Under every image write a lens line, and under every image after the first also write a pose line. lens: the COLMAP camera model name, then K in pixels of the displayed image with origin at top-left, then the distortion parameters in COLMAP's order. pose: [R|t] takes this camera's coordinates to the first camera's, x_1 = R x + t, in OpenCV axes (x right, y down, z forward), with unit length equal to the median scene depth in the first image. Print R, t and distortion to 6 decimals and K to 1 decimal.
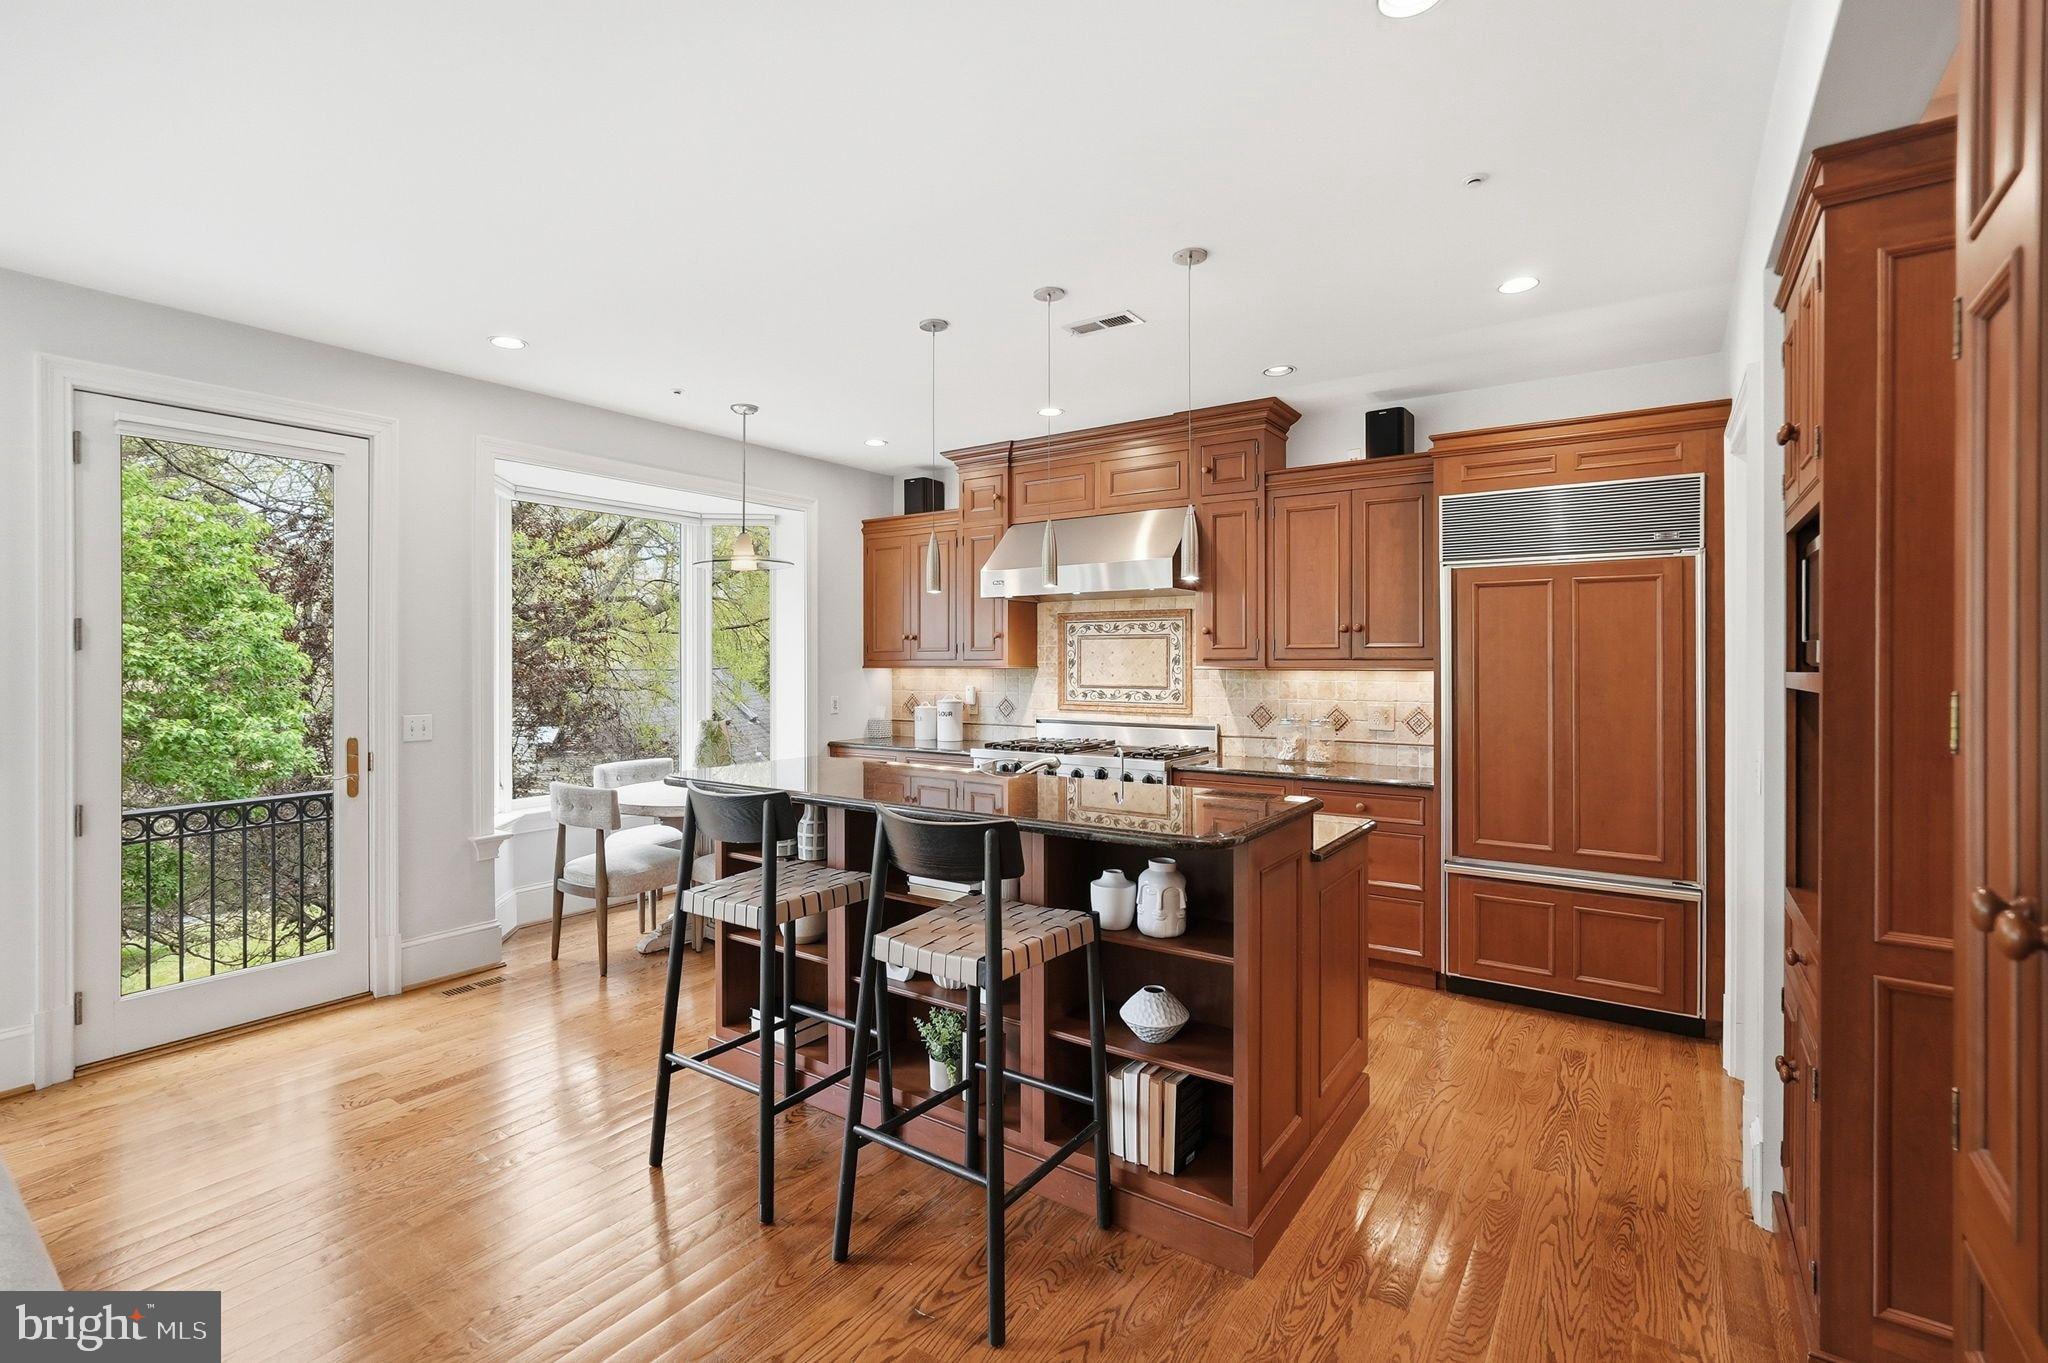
lens RADIAL K [[929.0, 0, 1023.8], [0, 929.0, 670.7], [0, 0, 1]] dist [-0.000955, -0.000035]
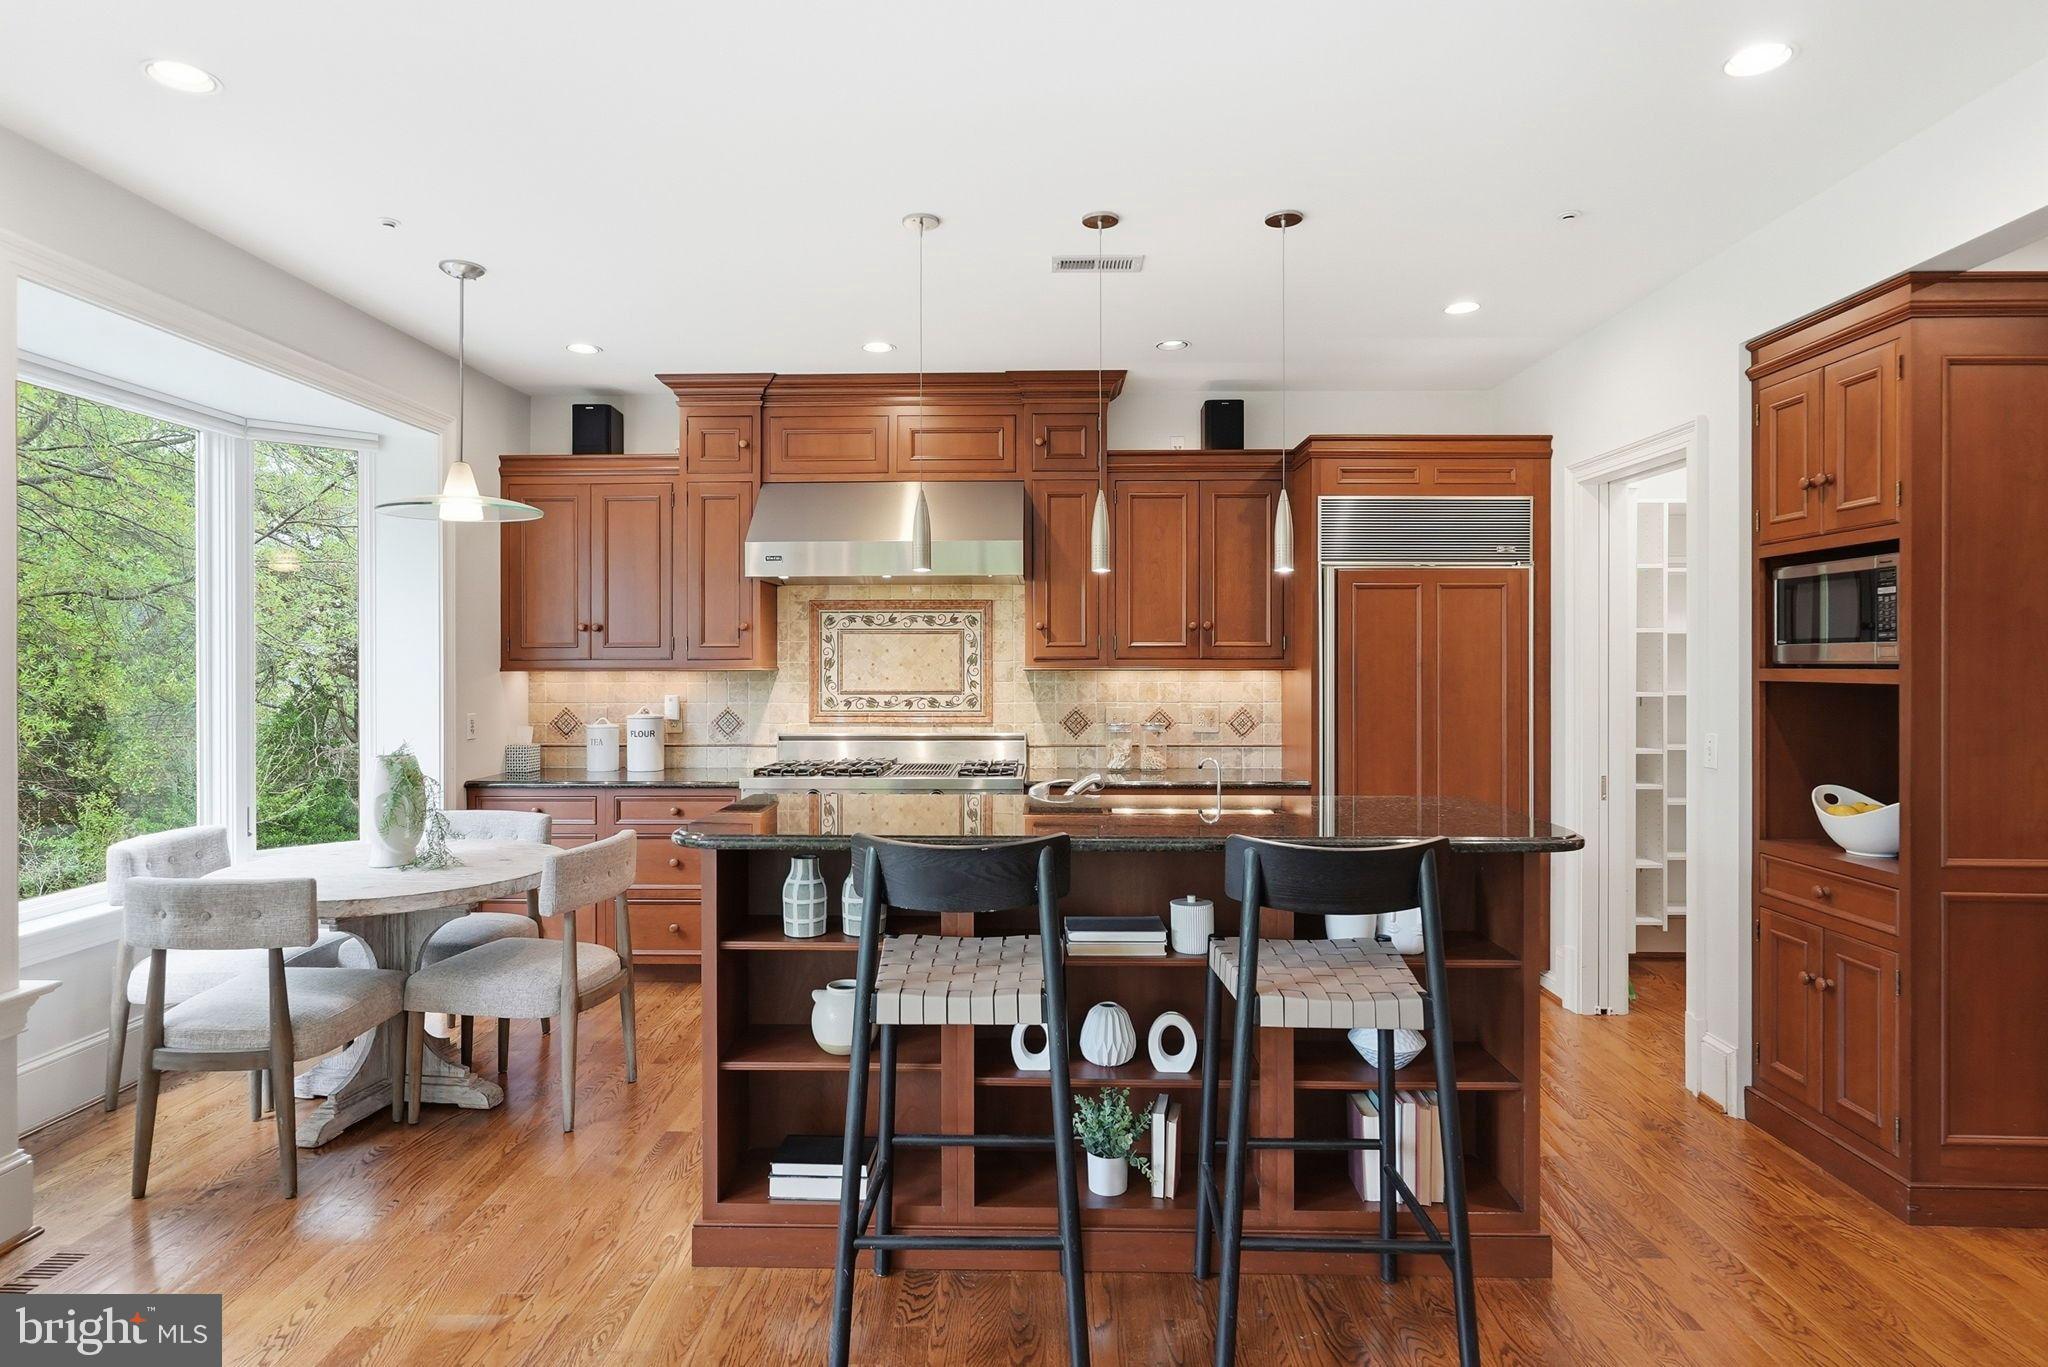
lens RADIAL K [[1102.8, 0, 1020.2], [0, 1102.8, 673.2], [0, 0, 1]] dist [0.002971, 0.001537]
pose [[0.837417, -0.004898, 0.546542, -0.359894], [0.005753, 0.999983, 0.000147, 0.001108], [-0.546533, 0.003021, 0.837432, 0.132665]]
